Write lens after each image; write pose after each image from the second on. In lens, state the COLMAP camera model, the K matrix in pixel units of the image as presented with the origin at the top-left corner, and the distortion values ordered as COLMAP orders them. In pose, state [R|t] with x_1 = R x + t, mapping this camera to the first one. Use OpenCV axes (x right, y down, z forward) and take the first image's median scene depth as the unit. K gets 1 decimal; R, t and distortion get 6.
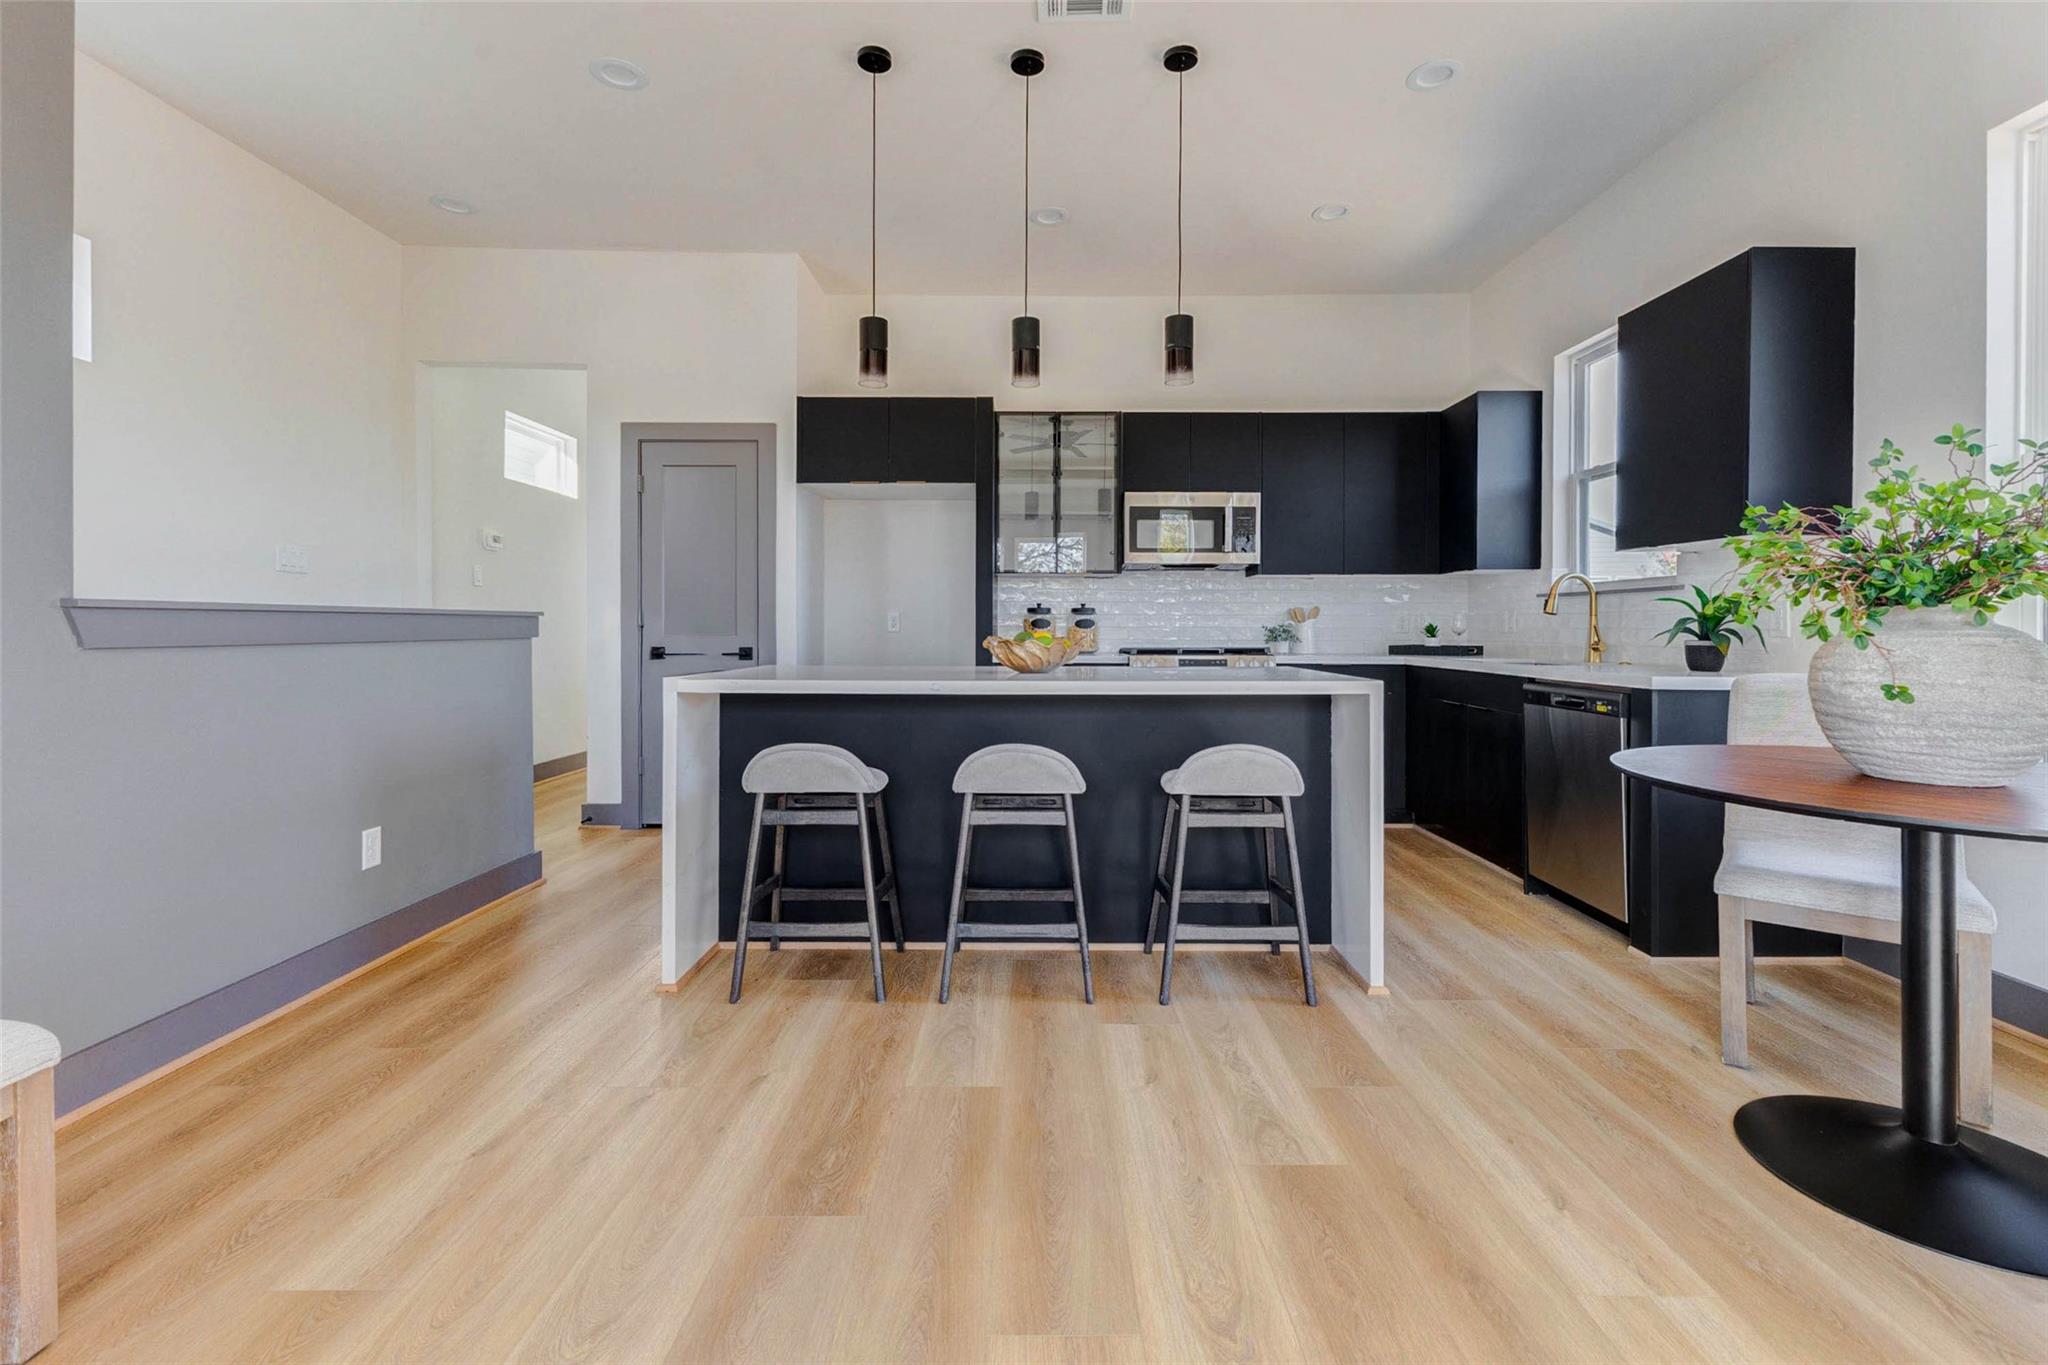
lens RADIAL K [[892.0, 0, 1032.6], [0, 892.0, 631.7], [0, 0, 1]] dist [-0.001109, 0.000619]
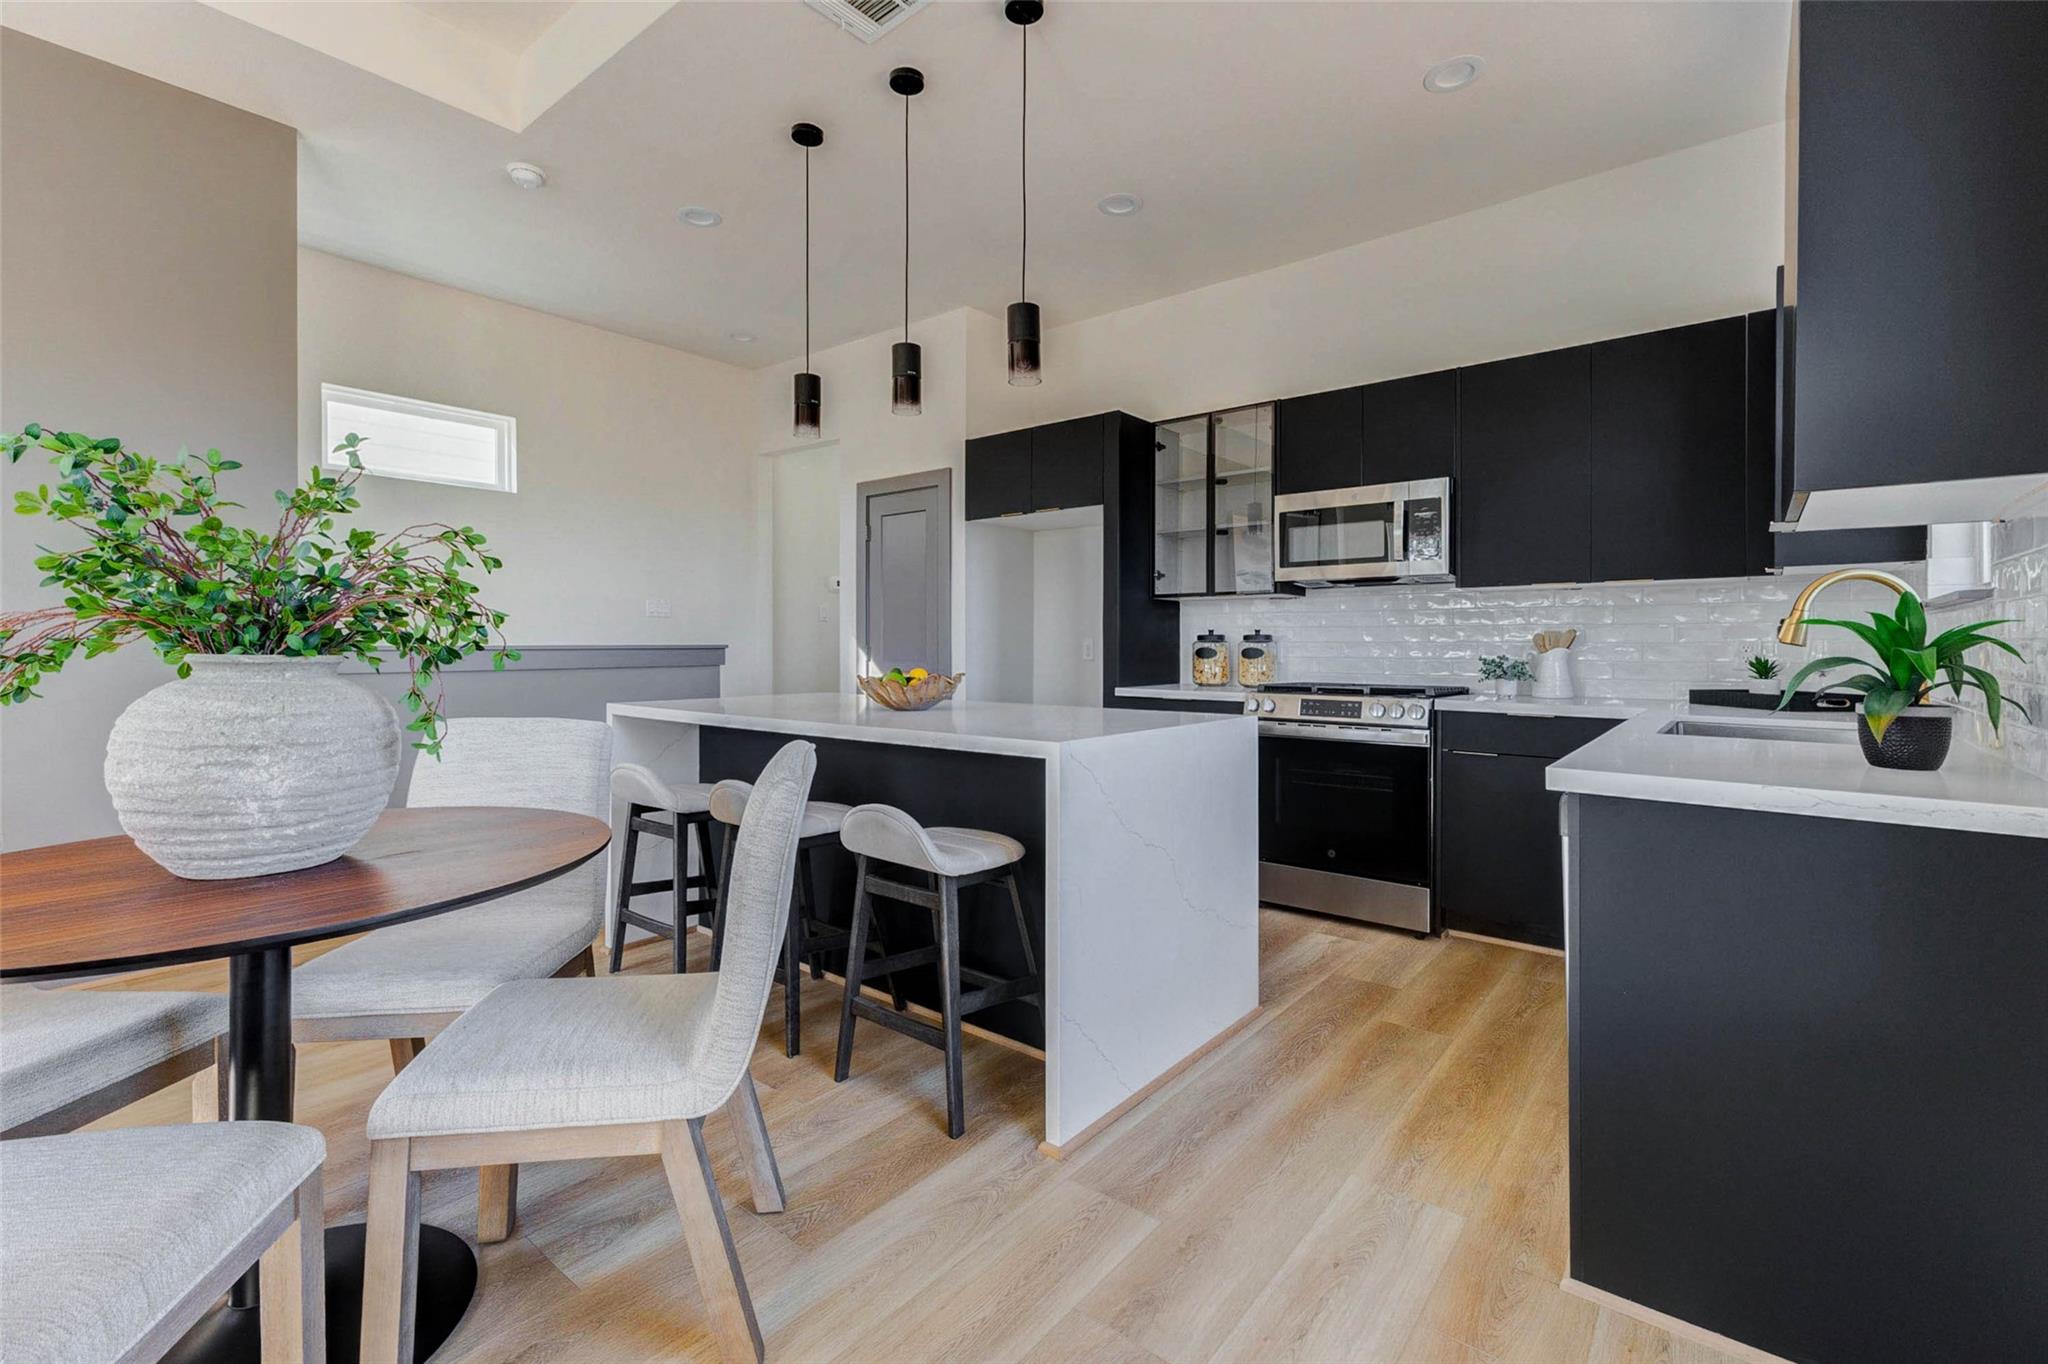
lens RADIAL K [[892.0, 0, 1029.2], [0, 892.0, 647.2], [0, 0, 1]] dist [-0.001109, 0.000619]
pose [[0.779659, 0.000285, -0.626204, 0.450066], [-0.002785, 0.999992, -0.003012, -0.012236], [0.626198, 0.004093, 0.779654, 0.209722]]
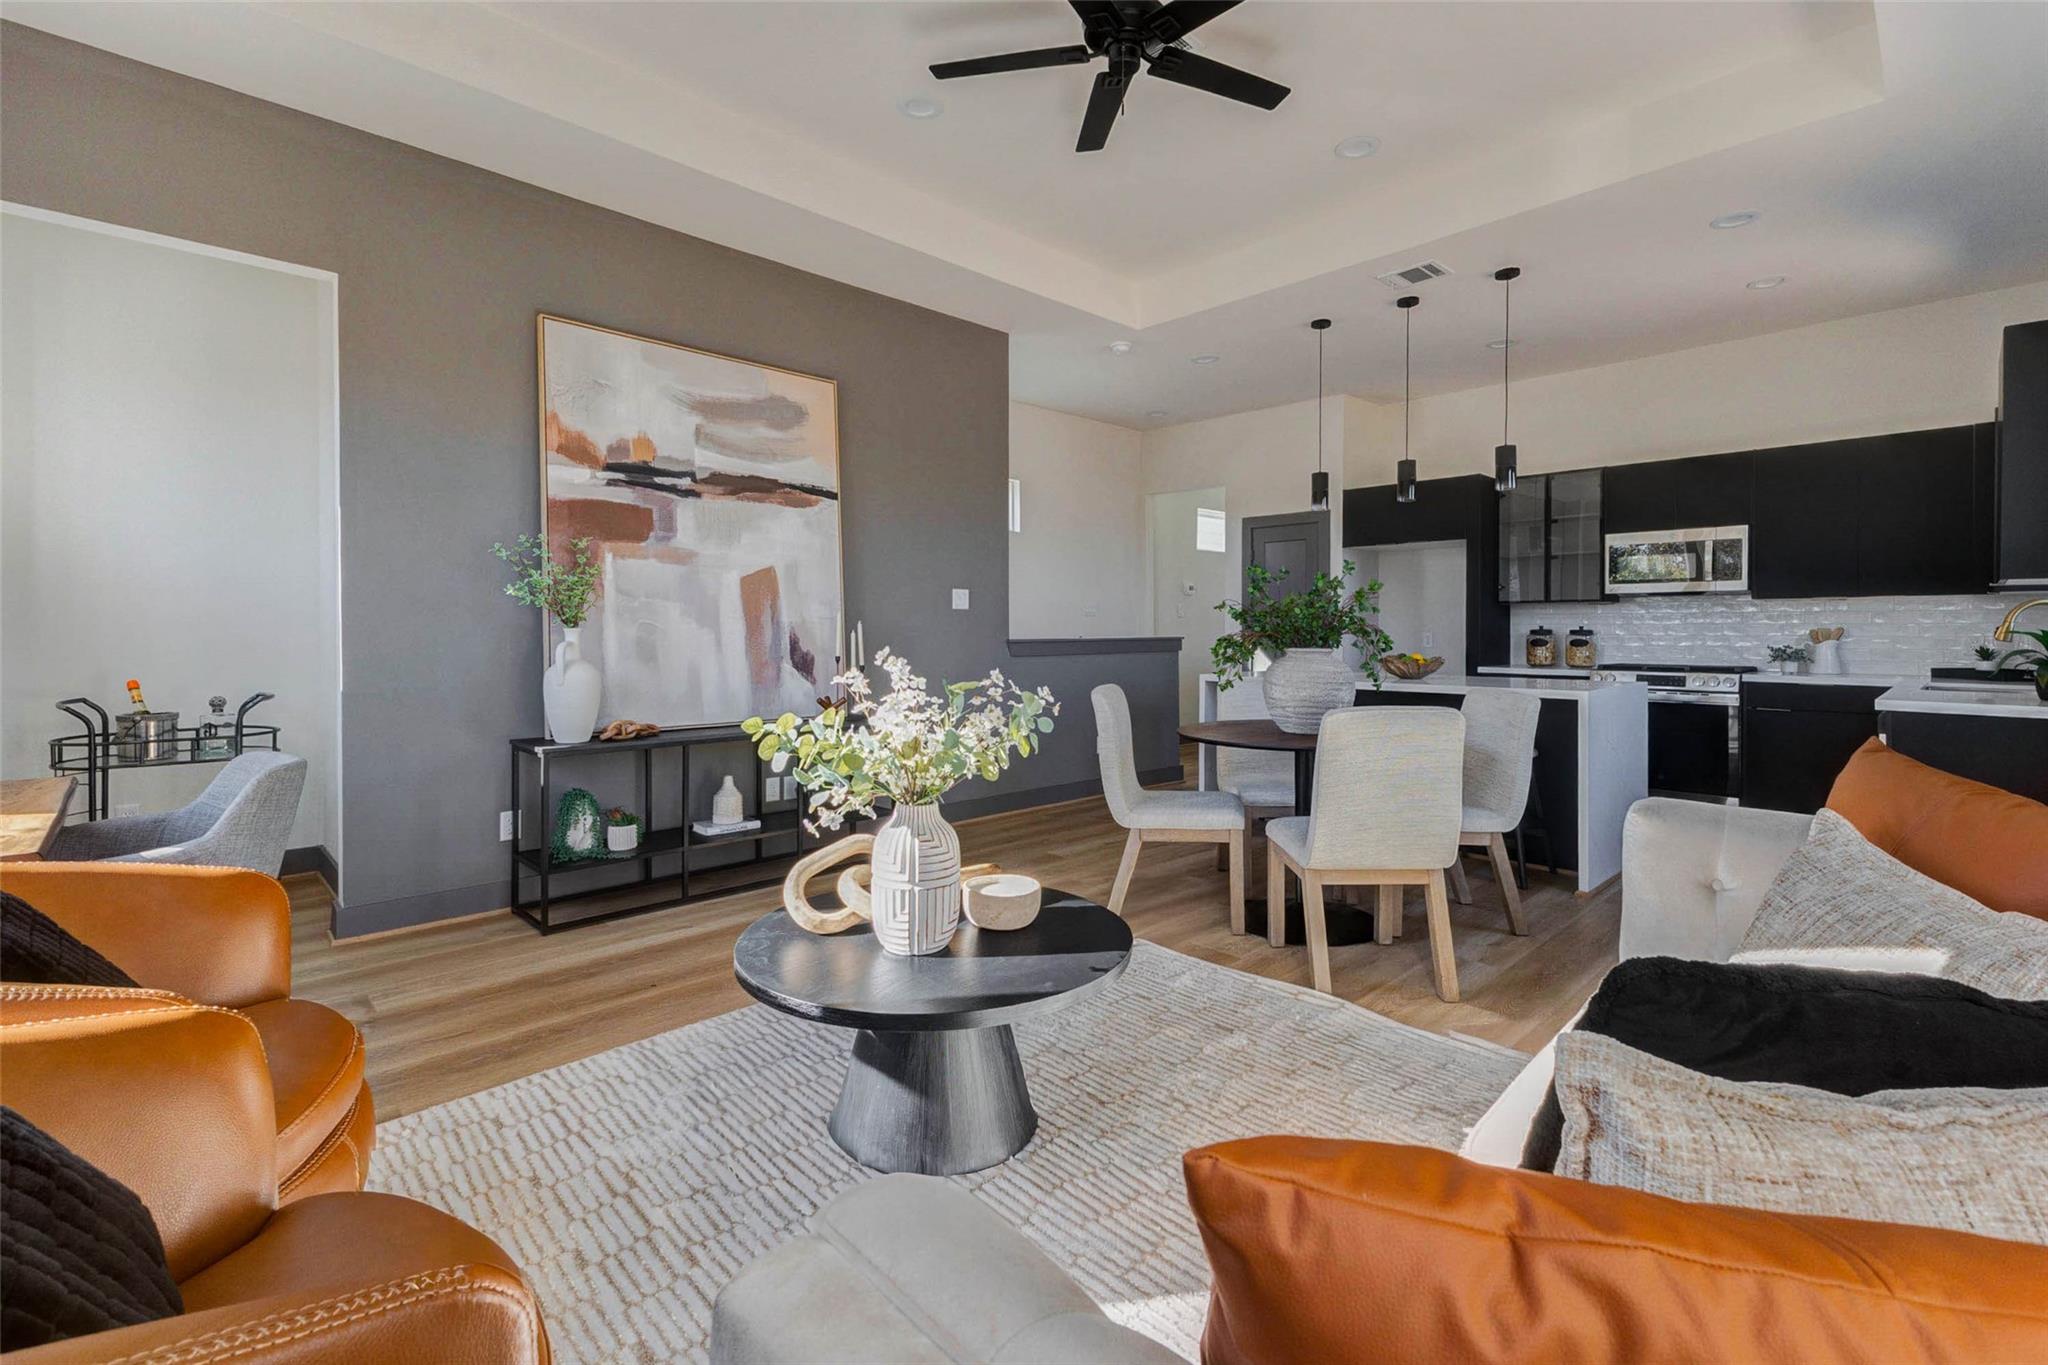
lens RADIAL K [[892.0, 0, 1038.2], [0, 892.0, 638.8], [0, 0, 1]] dist [-0.001109, 0.000619]
pose [[0.690740, 0.005042, -0.723085, 0.448789], [-0.000155, 0.999977, 0.006825, -0.024048], [0.723103, -0.004602, 0.690725, -0.386964]]
